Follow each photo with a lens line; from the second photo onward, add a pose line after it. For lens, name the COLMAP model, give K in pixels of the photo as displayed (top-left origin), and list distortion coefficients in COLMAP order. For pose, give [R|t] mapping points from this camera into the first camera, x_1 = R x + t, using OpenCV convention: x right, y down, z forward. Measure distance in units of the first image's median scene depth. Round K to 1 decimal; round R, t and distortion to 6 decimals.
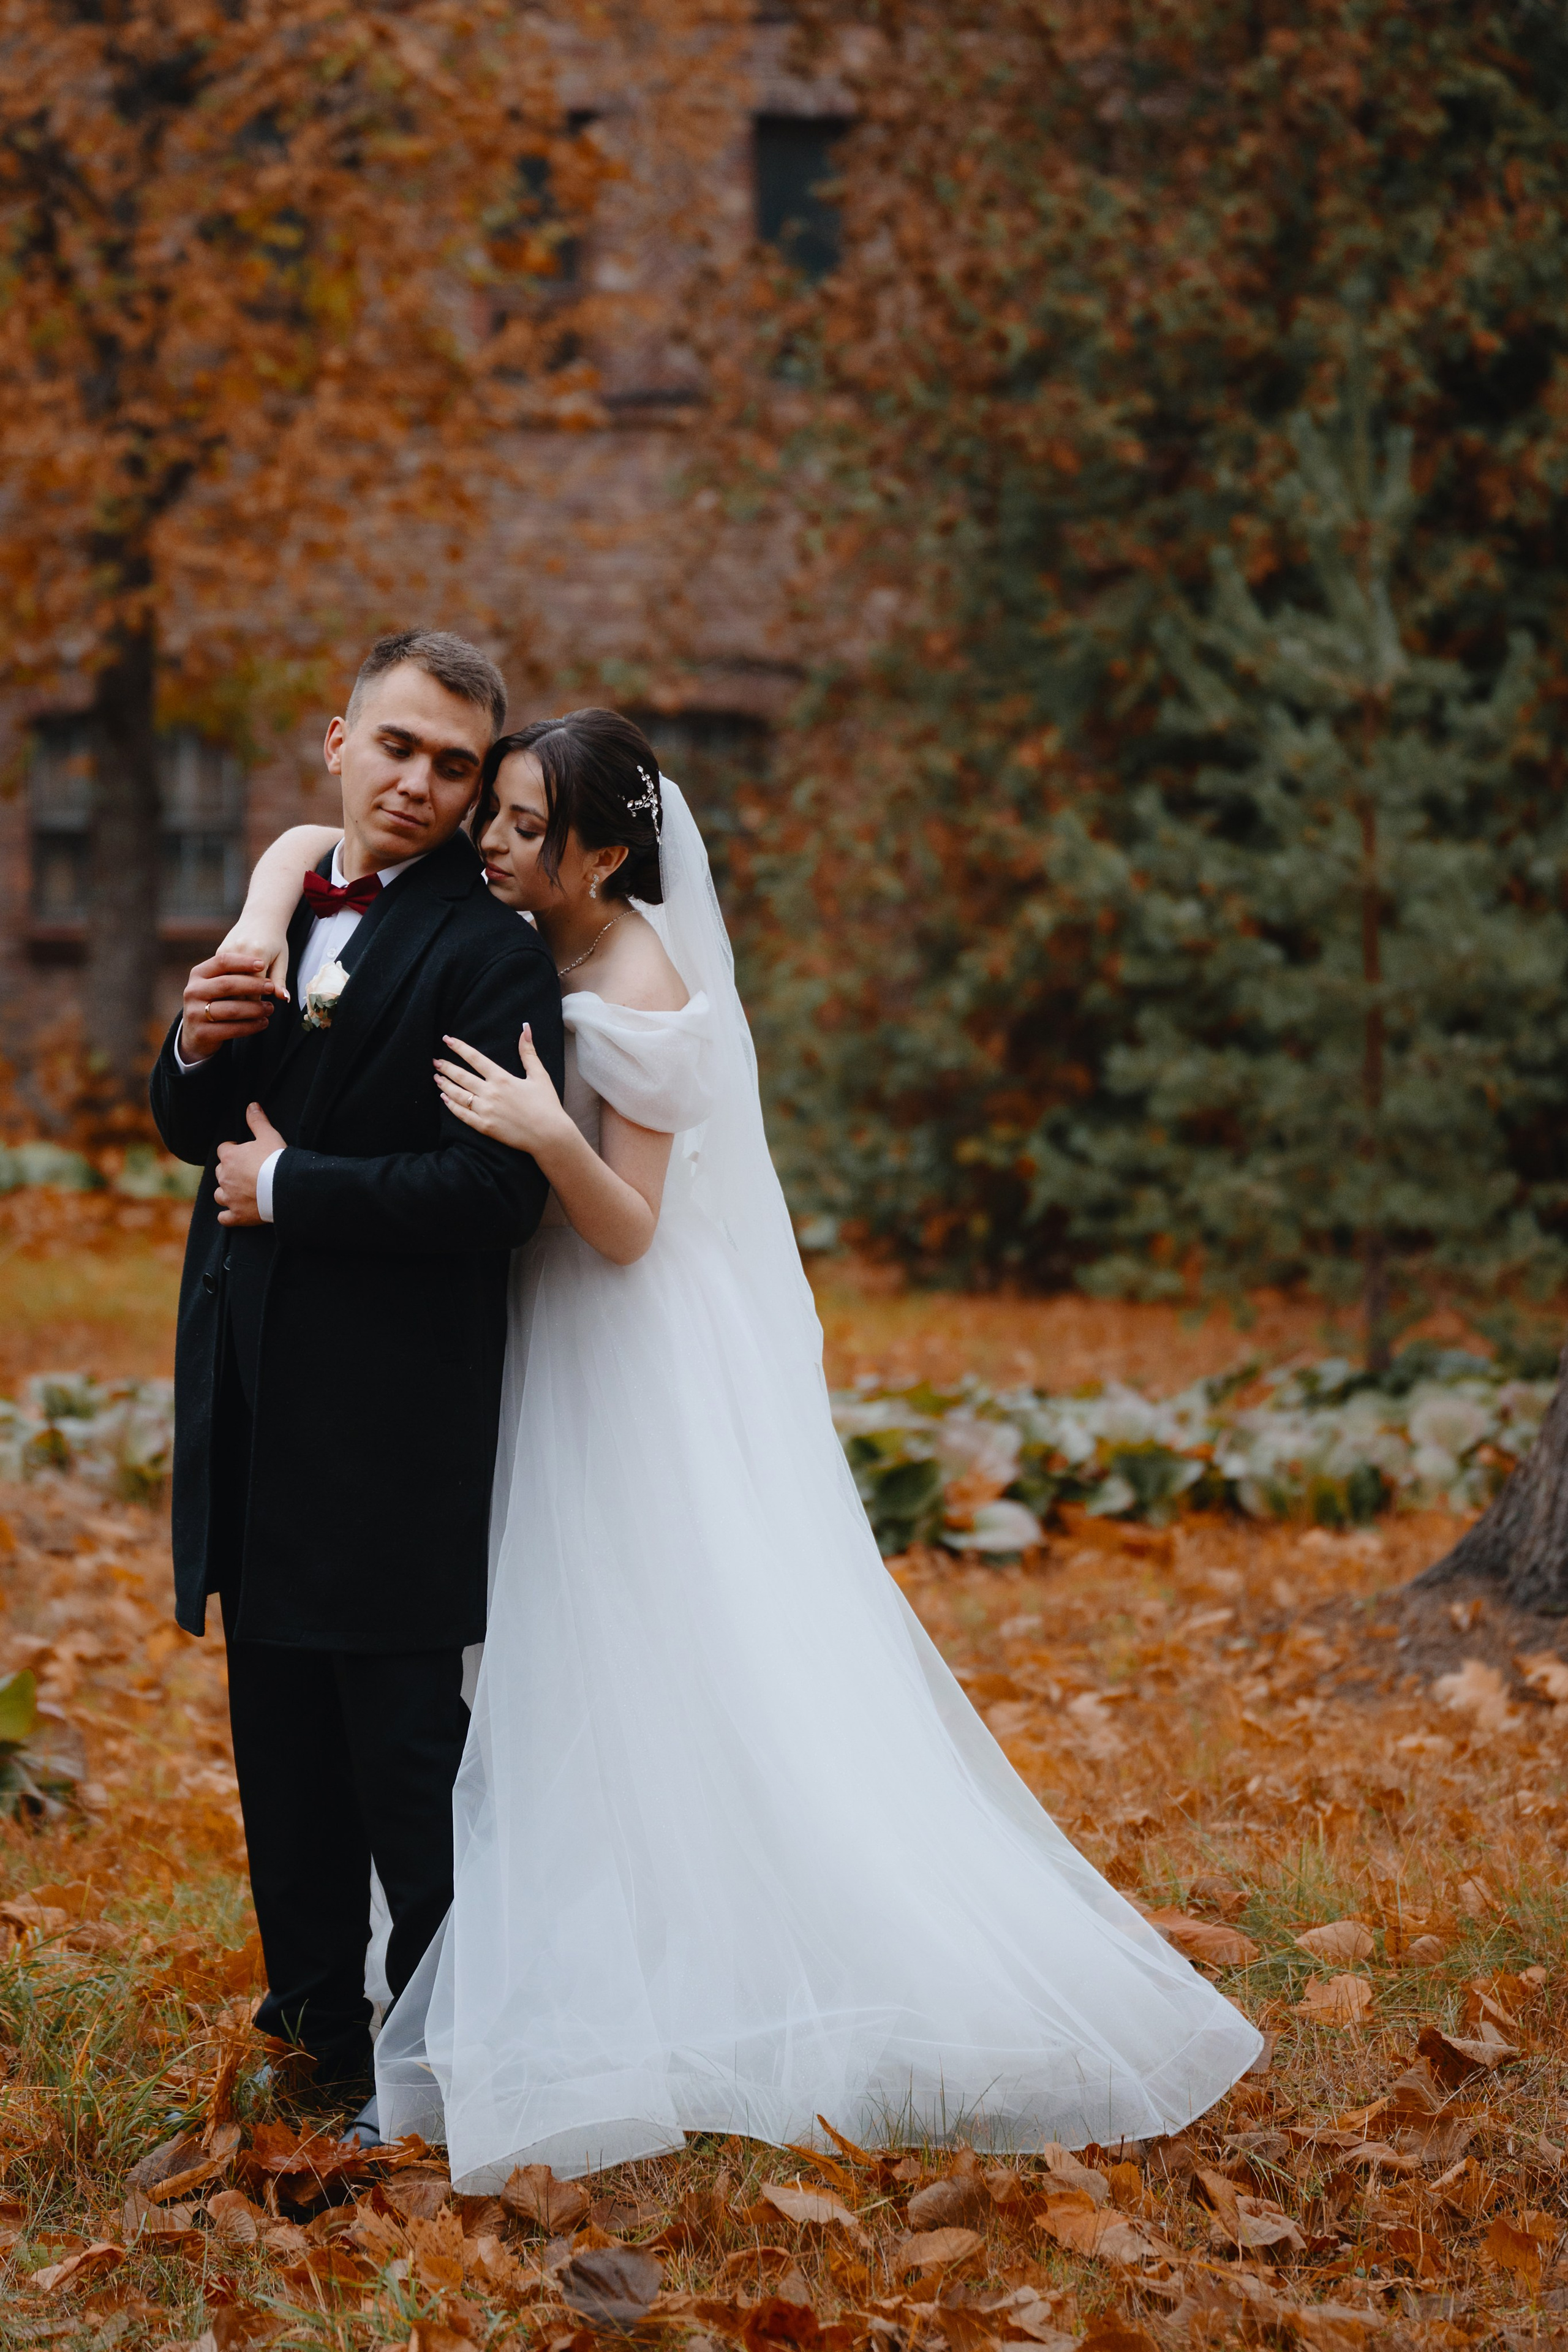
lens RADIAL K [[6751.4, 0, 784.0], [0, 6751.4, 1176.0], [0, 0, 1]] dist [0.487949, -0.216187]
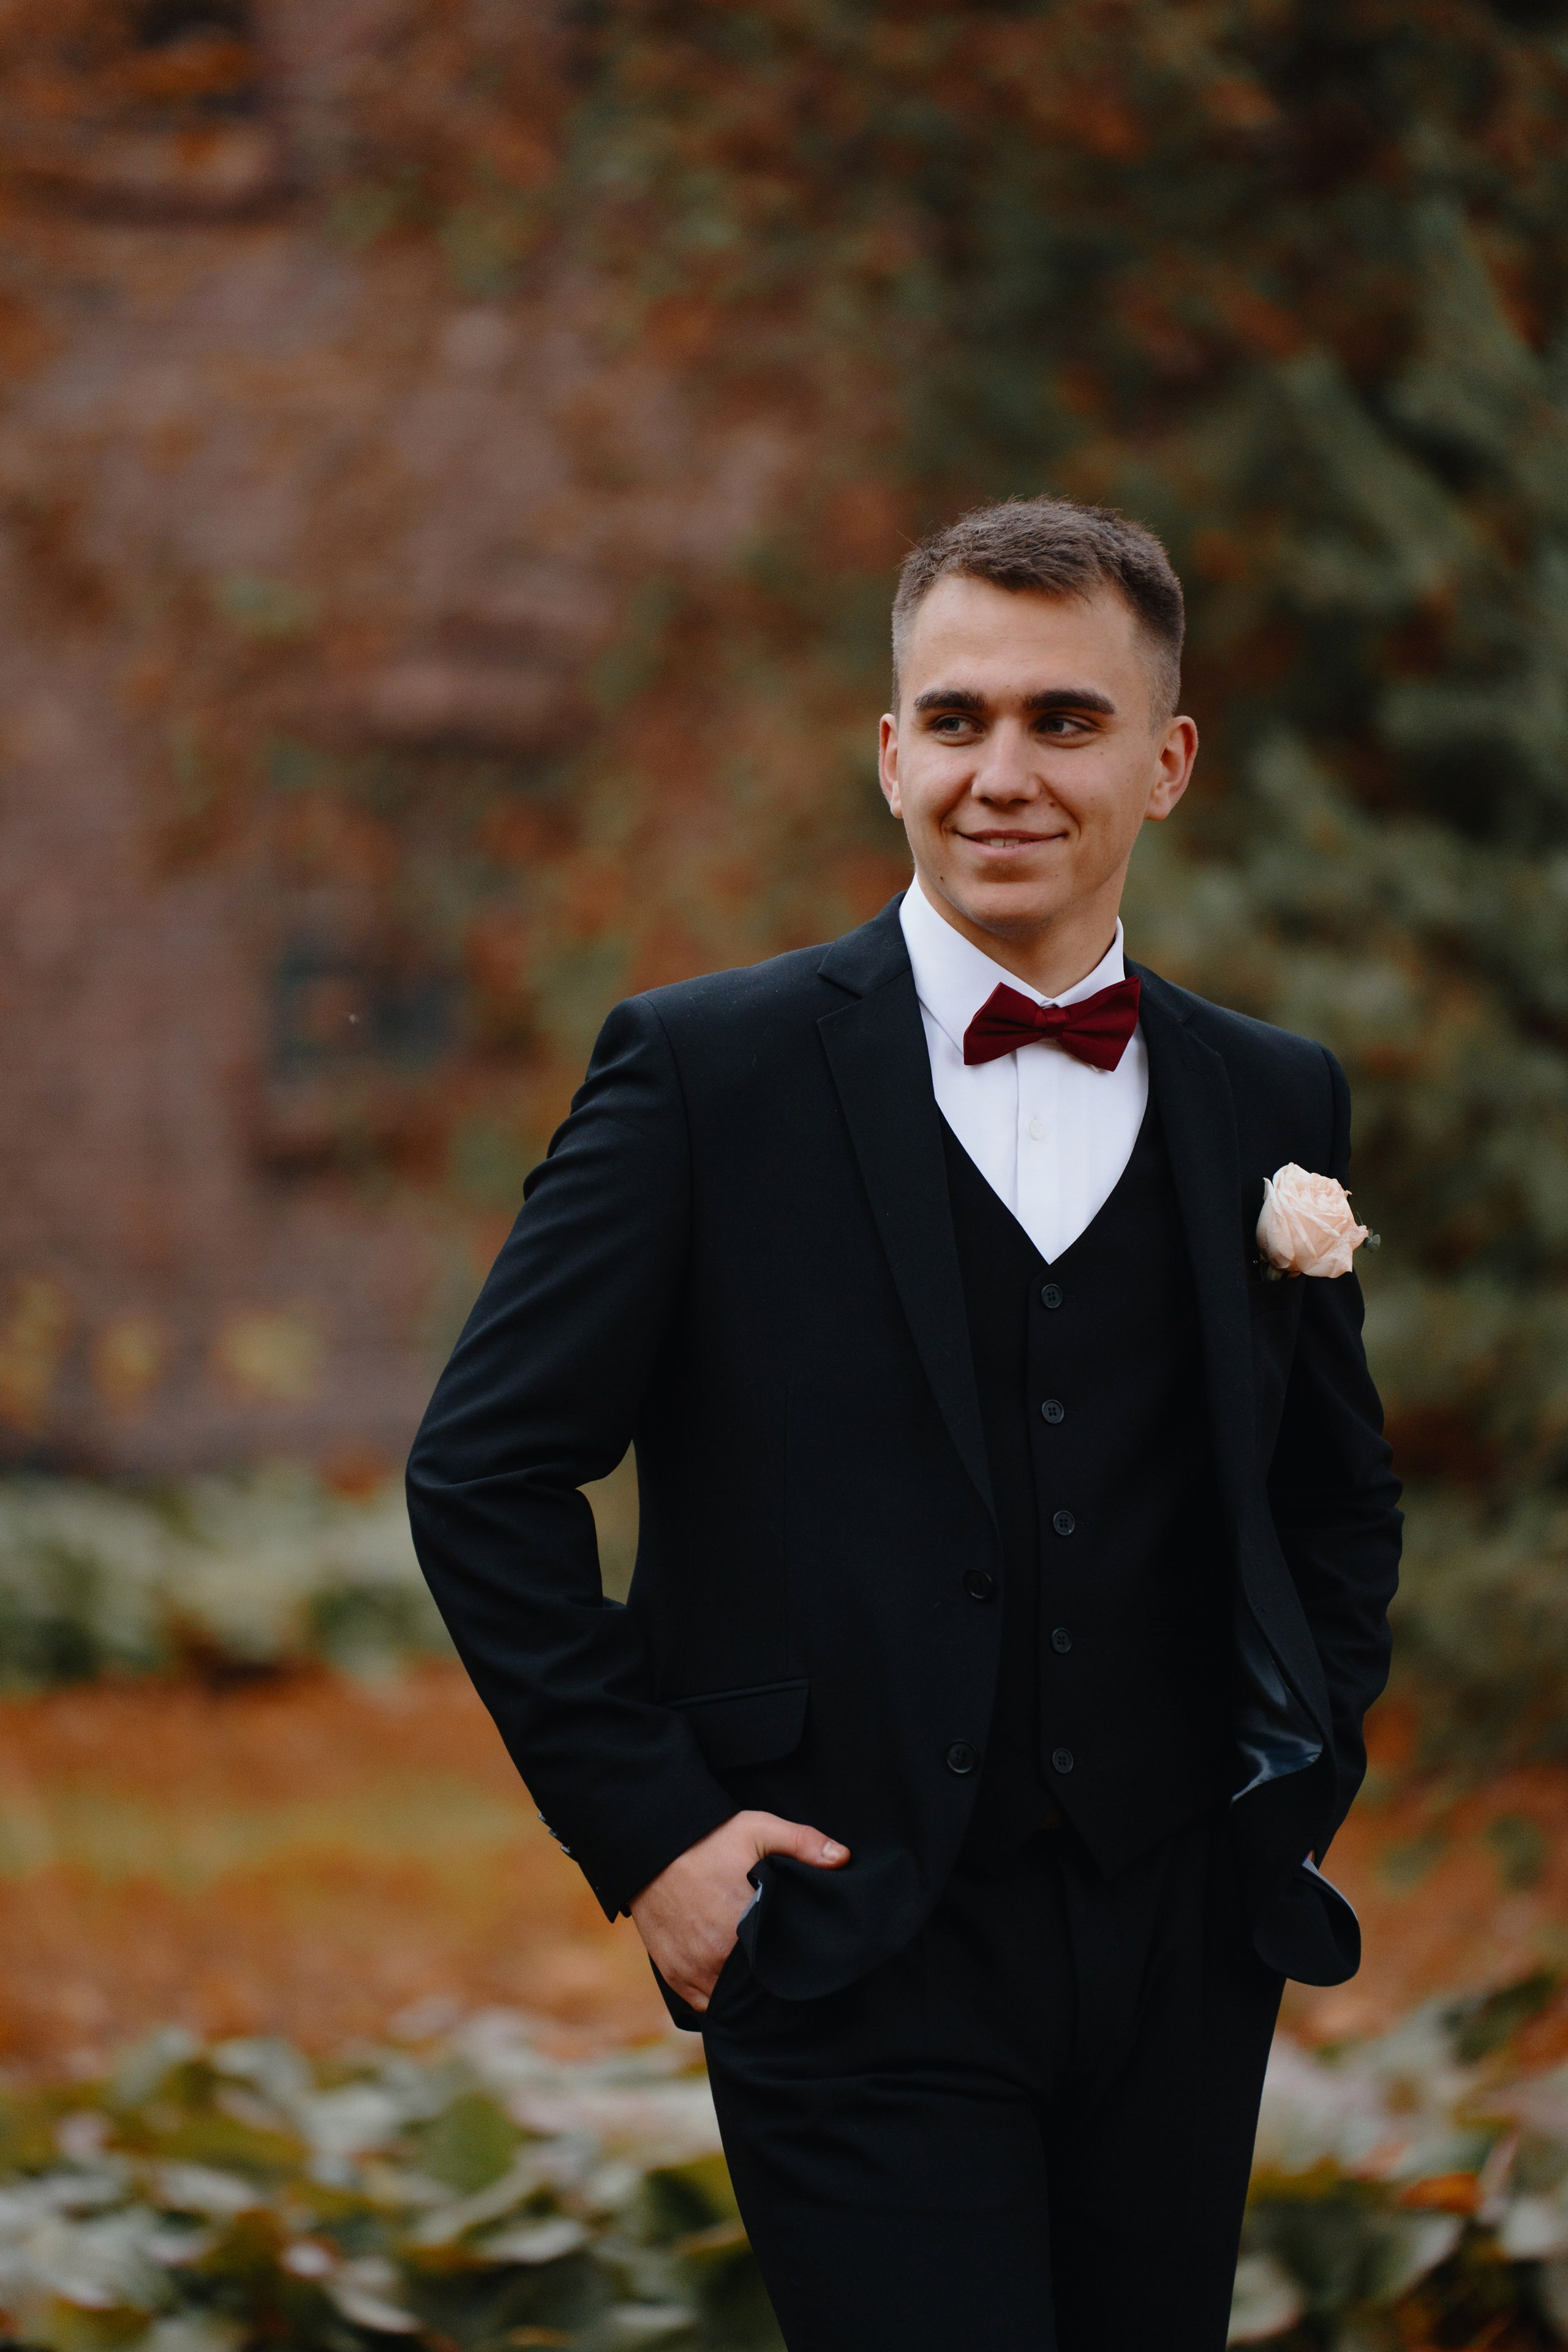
lens RADIAL K [[12112.9, 0, 784.0], [0, 12112.9, 1176.0], [0, 0, 1]] dist [0.017083, 319.149574]
pose [[0.999738, -0.019336, 0.012274, 0.005714], [0.019715, 0.999306, -0.031606, -0.000125], [-0.011654, 0.031840, 0.999425, 0.110030]]
